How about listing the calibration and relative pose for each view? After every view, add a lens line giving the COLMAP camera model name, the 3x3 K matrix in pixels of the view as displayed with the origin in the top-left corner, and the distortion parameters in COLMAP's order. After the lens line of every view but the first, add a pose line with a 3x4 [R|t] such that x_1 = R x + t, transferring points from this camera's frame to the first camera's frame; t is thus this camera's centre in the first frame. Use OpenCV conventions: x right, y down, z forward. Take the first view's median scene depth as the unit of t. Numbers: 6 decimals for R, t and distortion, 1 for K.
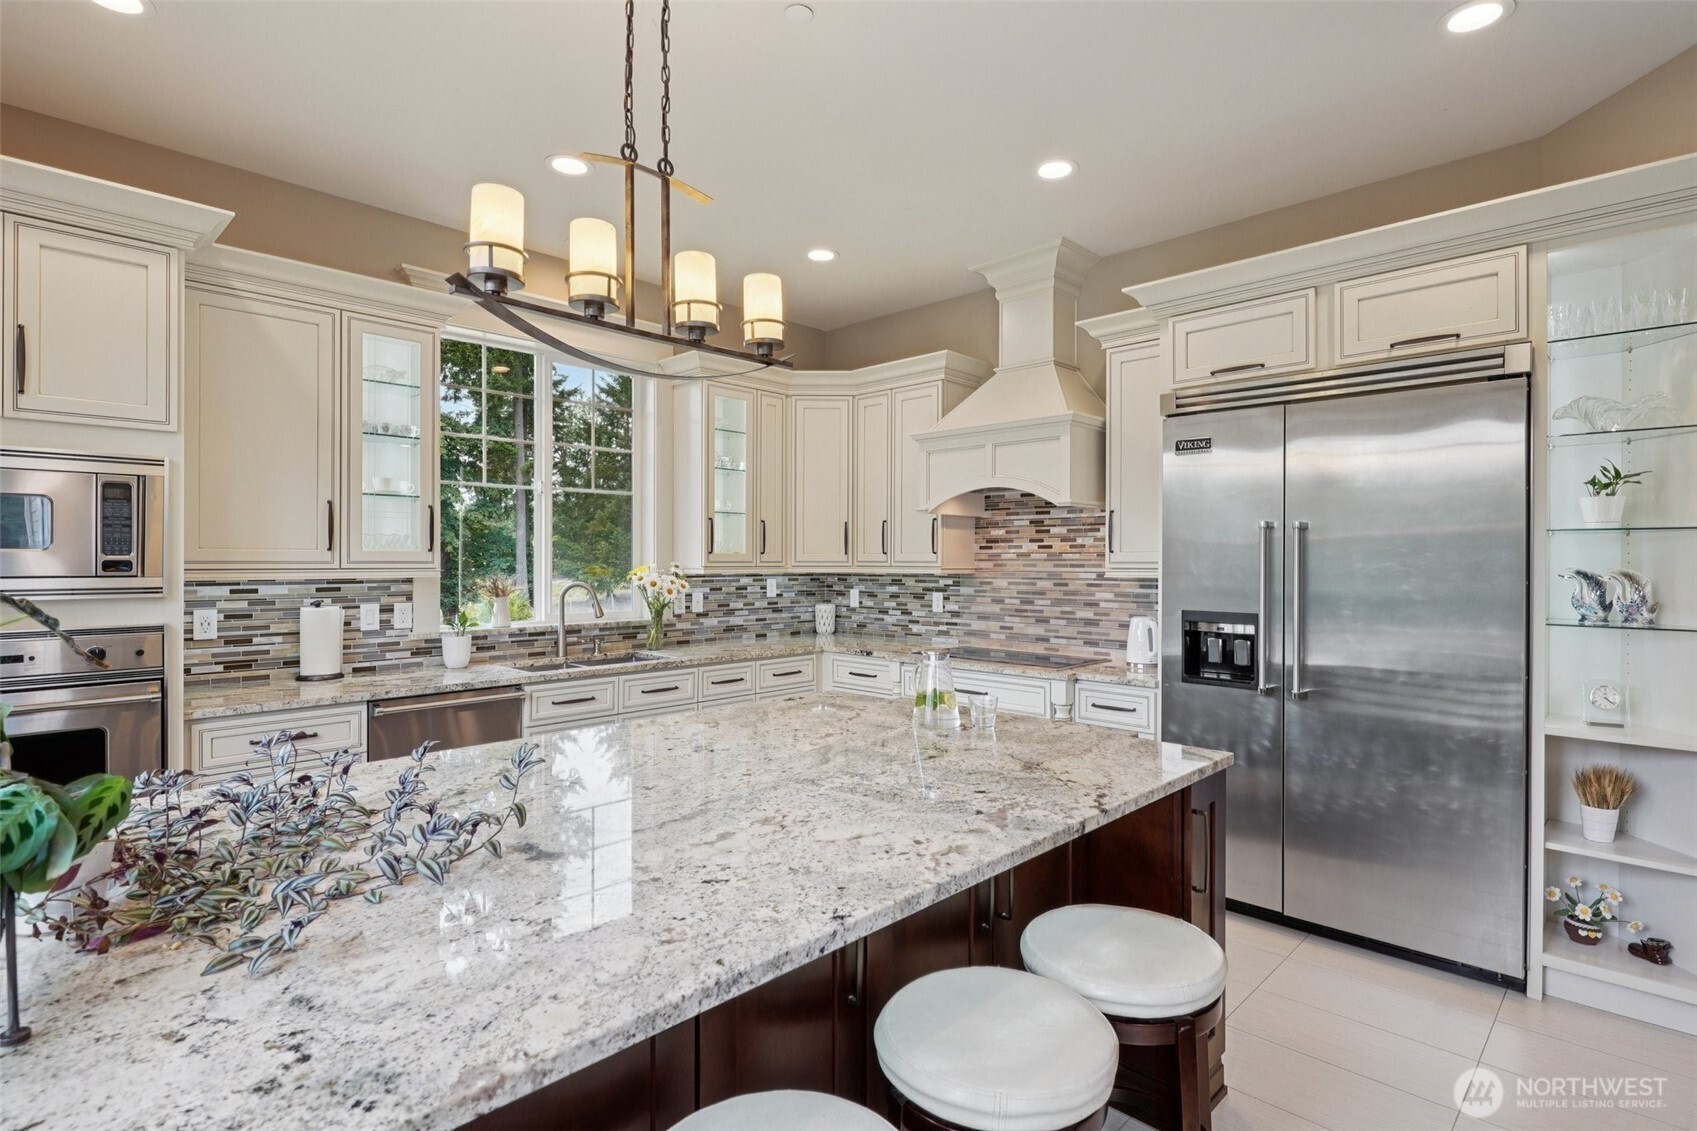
lens RADIAL K [[830.0, 0, 864.4], [0, 830.0, 559.9], [0, 0, 1]] dist [0.009236, -0.004851]
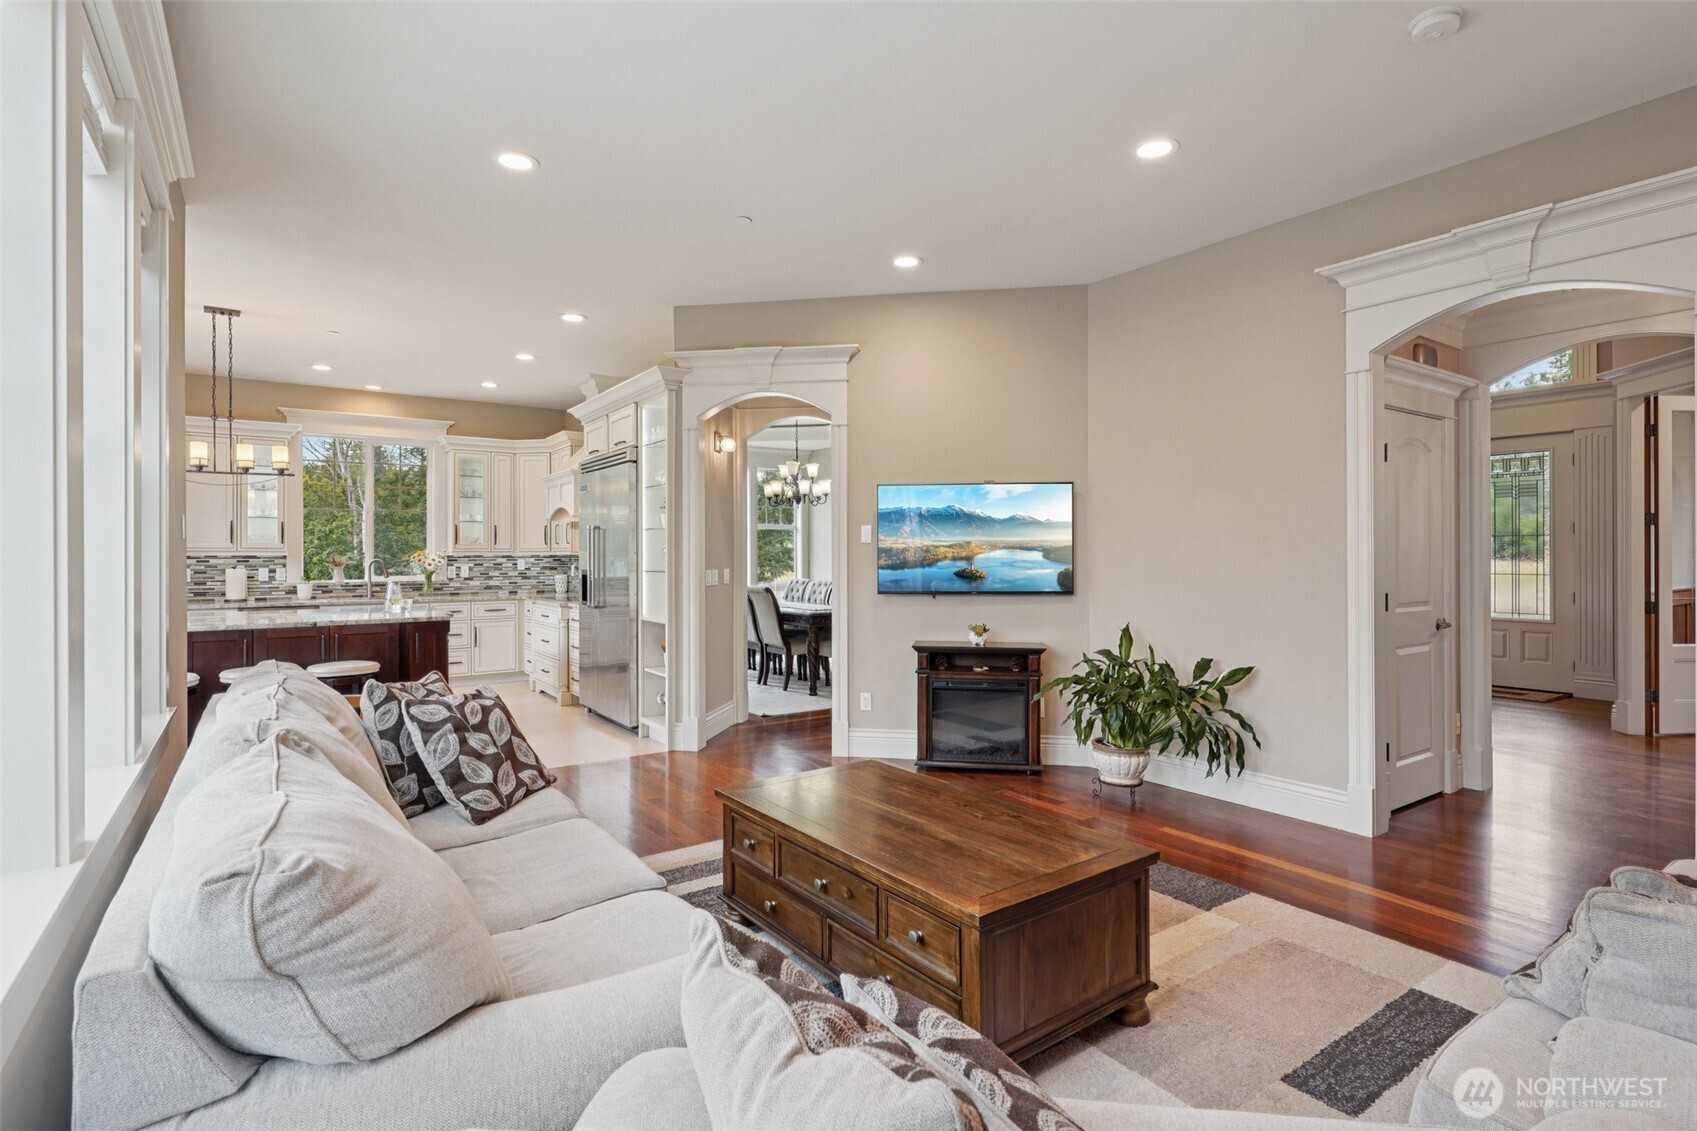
lens RADIAL K [[830.0, 0, 840.9], [0, 830.0, 563.0], [0, 0, 1]] dist [0.009236, -0.004851]
pose [[0.980206, -0.002149, -0.197967, 1.134690], [0.004104, 0.999947, 0.009467, 0.022683], [0.197936, -0.010092, 0.980163, -0.703707]]
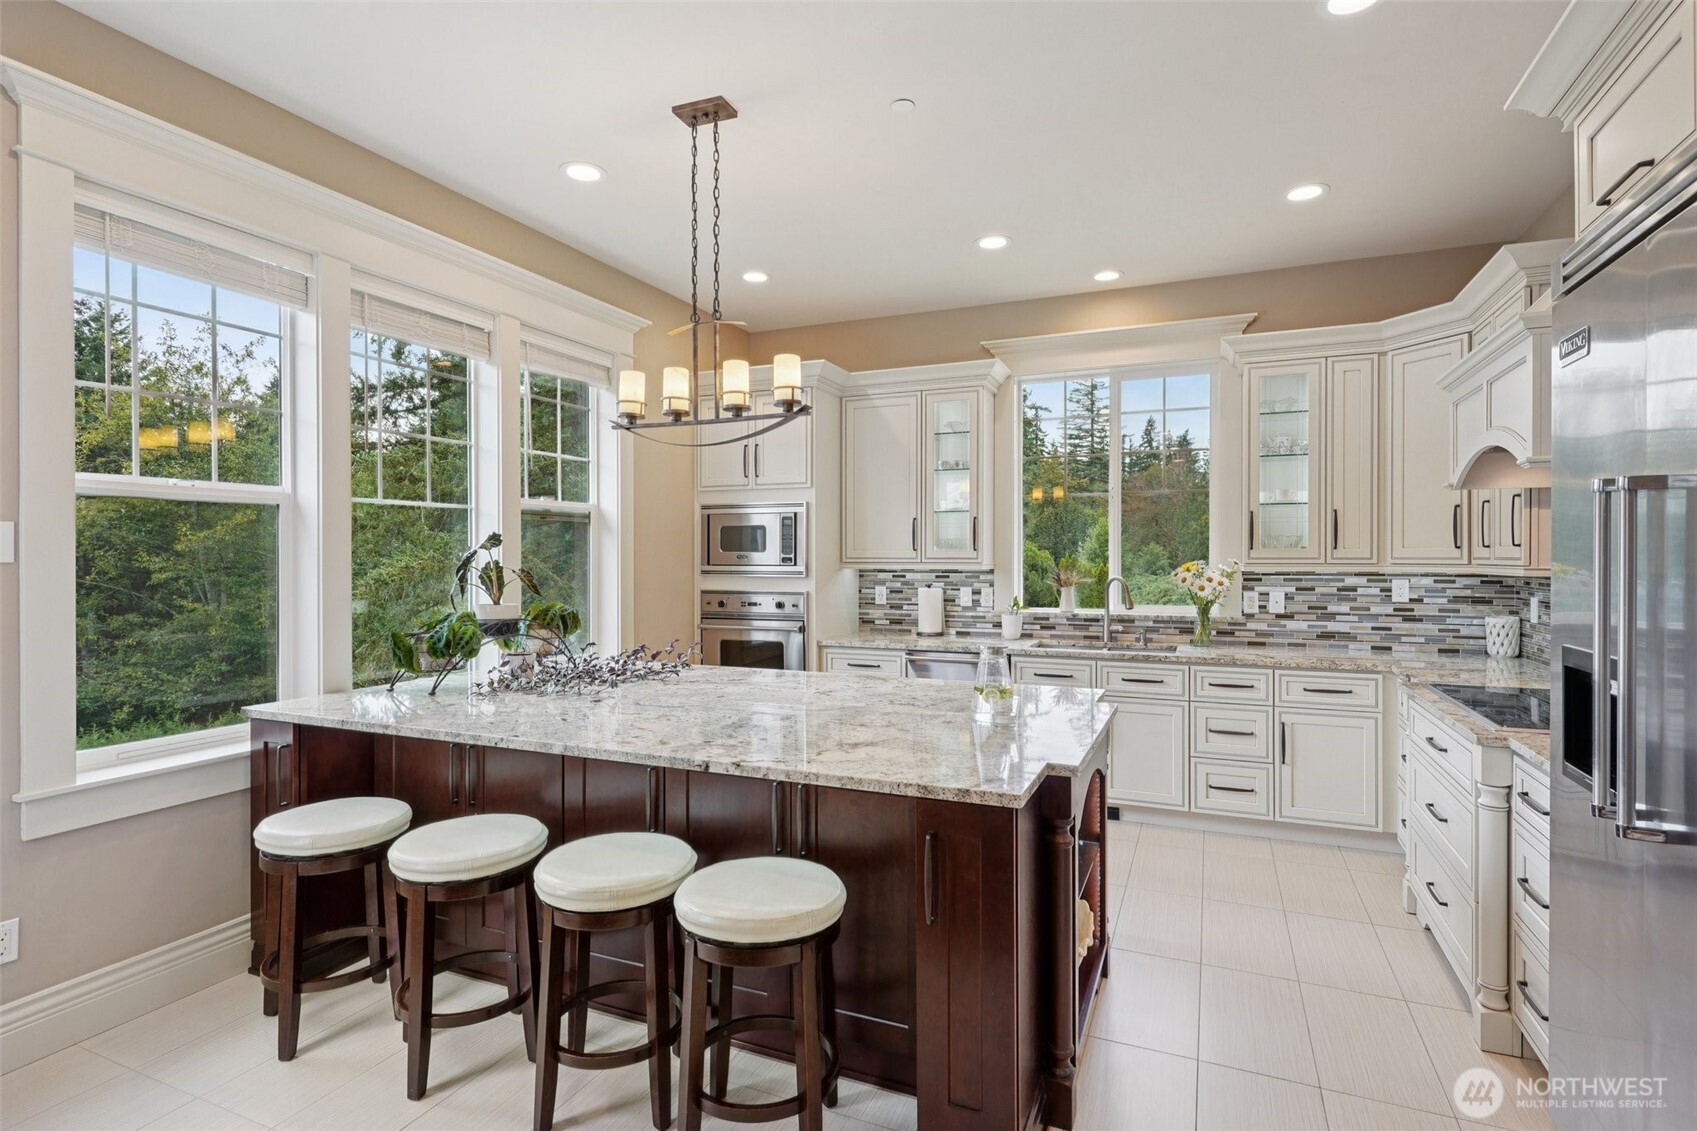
lens RADIAL K [[830.0, 0, 852.3], [0, 830.0, 557.0], [0, 0, 1]] dist [0.009236, -0.004851]
pose [[0.357685, -0.000795, -0.933842, 0.592286], [0.001320, 0.999999, -0.000345, 0.000714], [0.933841, -0.001110, 0.357686, 0.280798]]
